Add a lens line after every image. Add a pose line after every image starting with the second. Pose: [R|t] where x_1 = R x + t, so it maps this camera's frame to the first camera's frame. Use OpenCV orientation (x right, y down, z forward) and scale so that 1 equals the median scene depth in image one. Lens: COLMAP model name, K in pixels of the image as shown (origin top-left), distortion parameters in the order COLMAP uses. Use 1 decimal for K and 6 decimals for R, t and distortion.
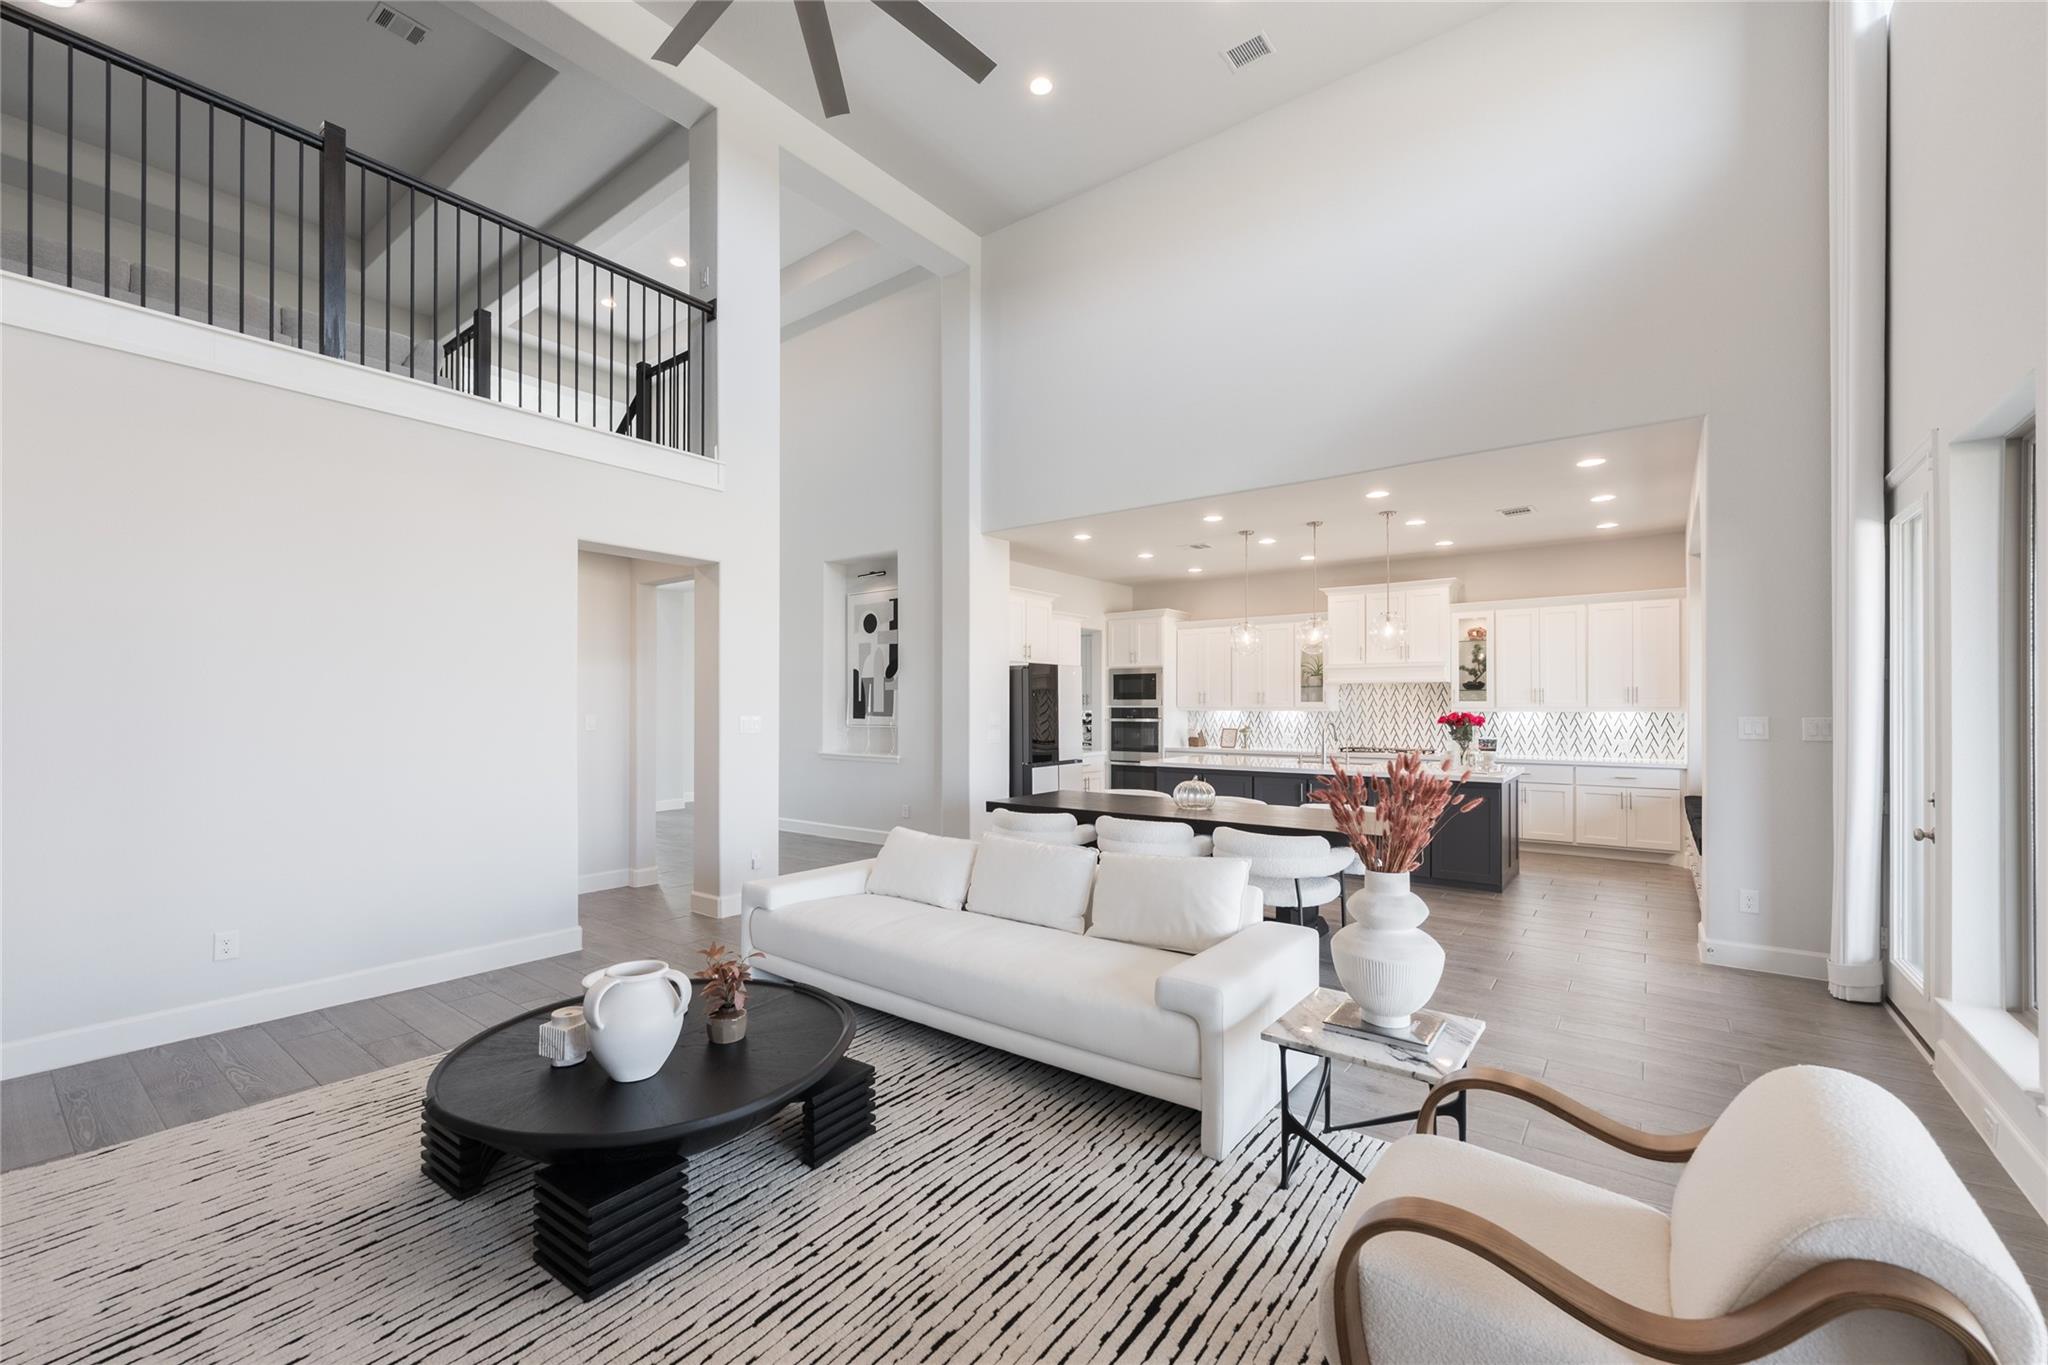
lens RADIAL K [[826.8, 0, 1030.2], [0, 826.8, 700.8], [0, 0, 1]] dist [-0.000023, 0.001007]
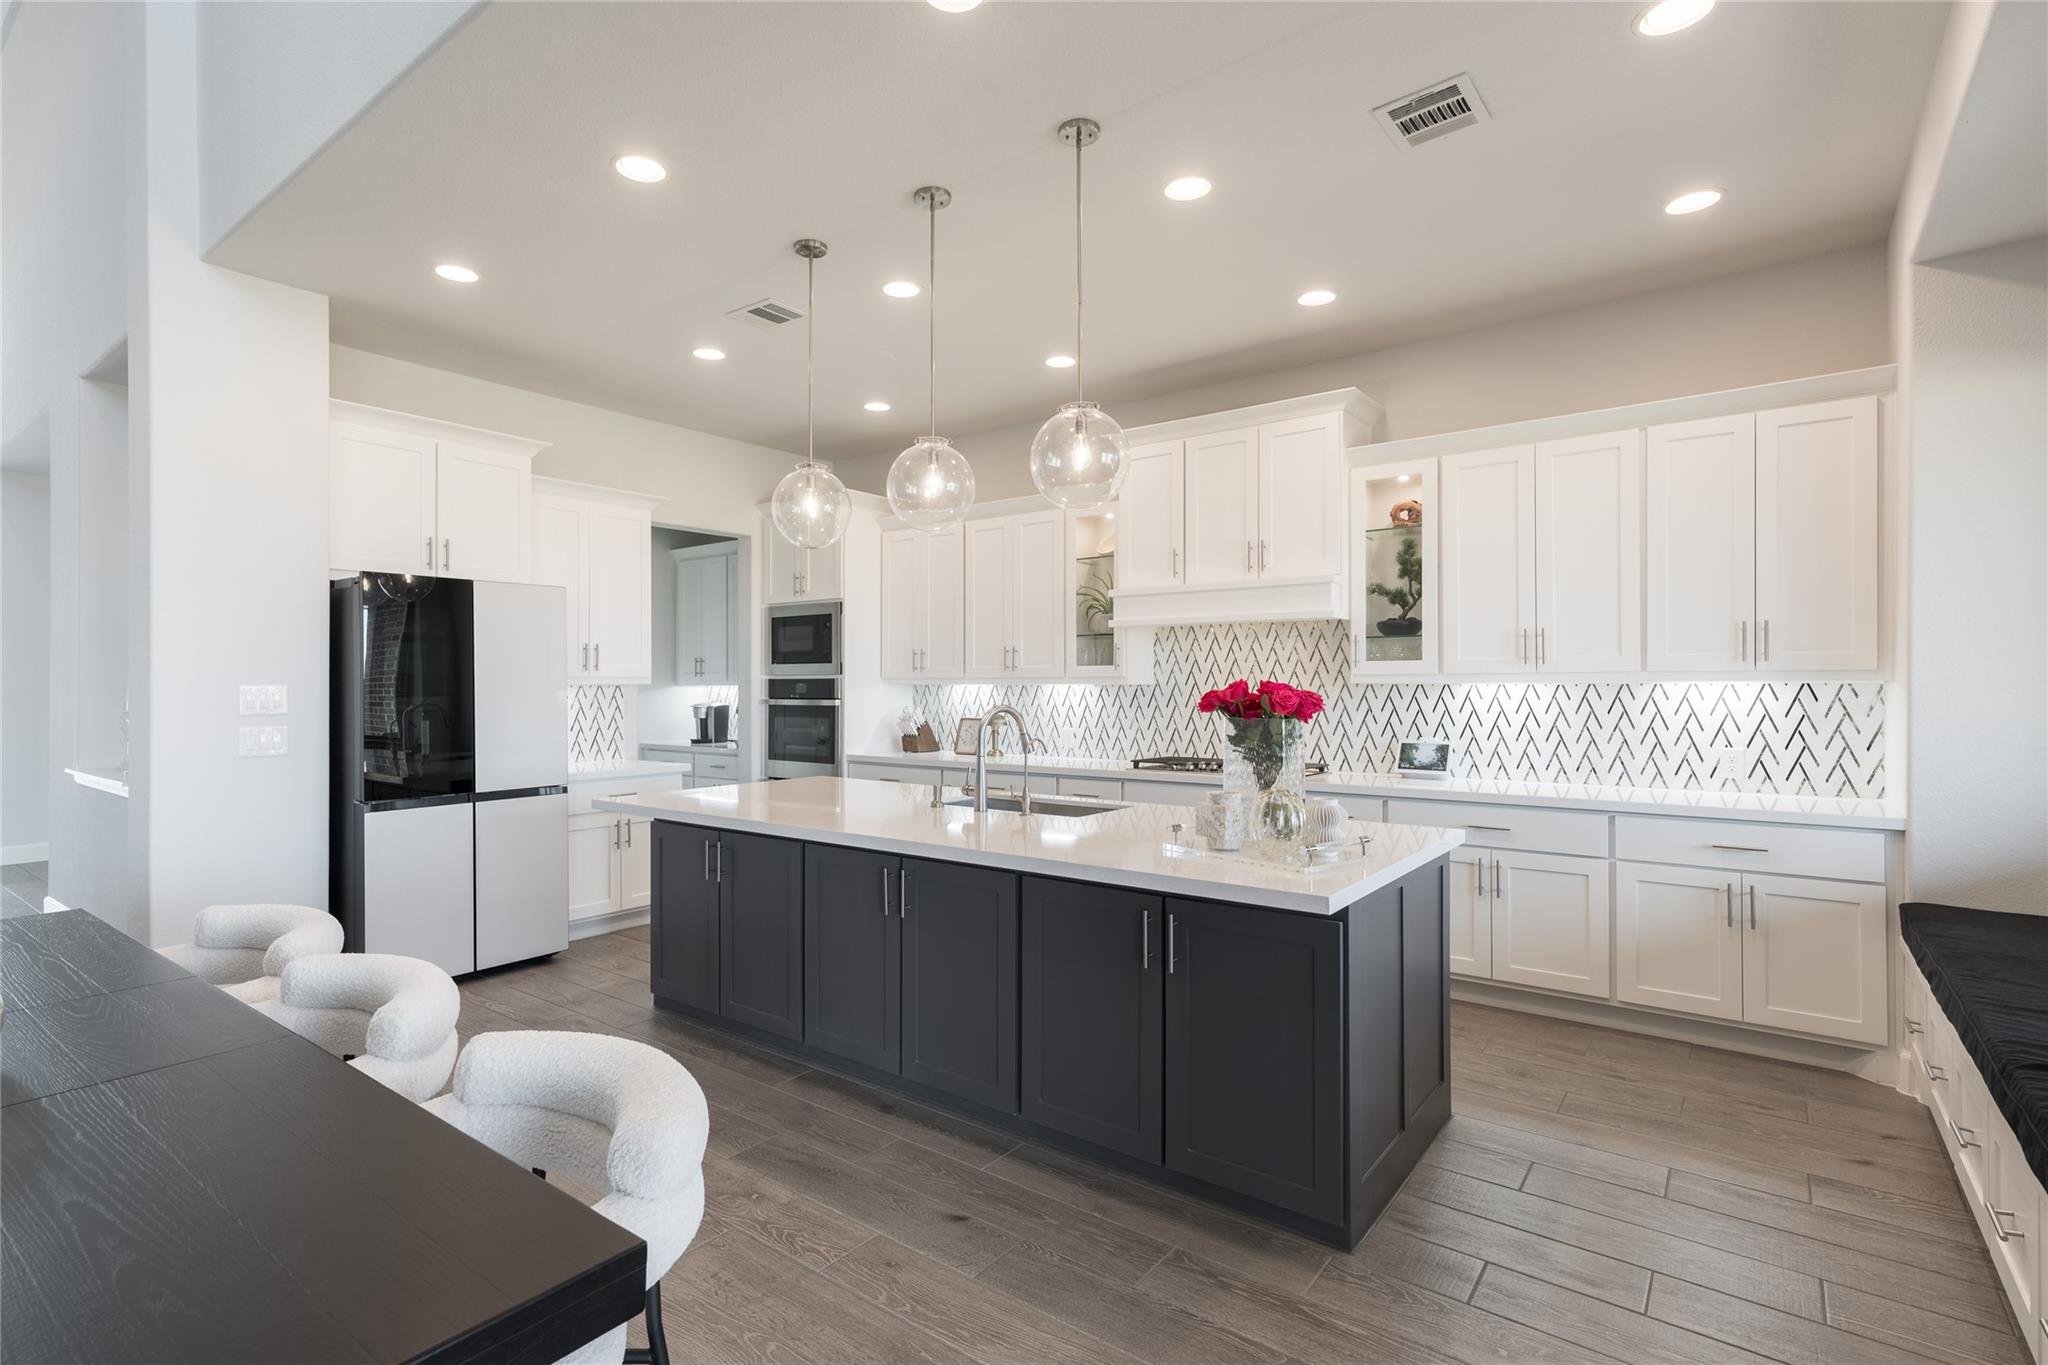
lens RADIAL K [[961.6, 0, 1012.4], [0, 961.6, 677.7], [0, 0, 1]] dist [0.004299, 0.000726]
pose [[0.999904, -0.000473, -0.013840, 0.329454], [0.000449, 0.999998, -0.001763, 0.010518], [0.013841, 0.001757, 0.999903, 0.464678]]
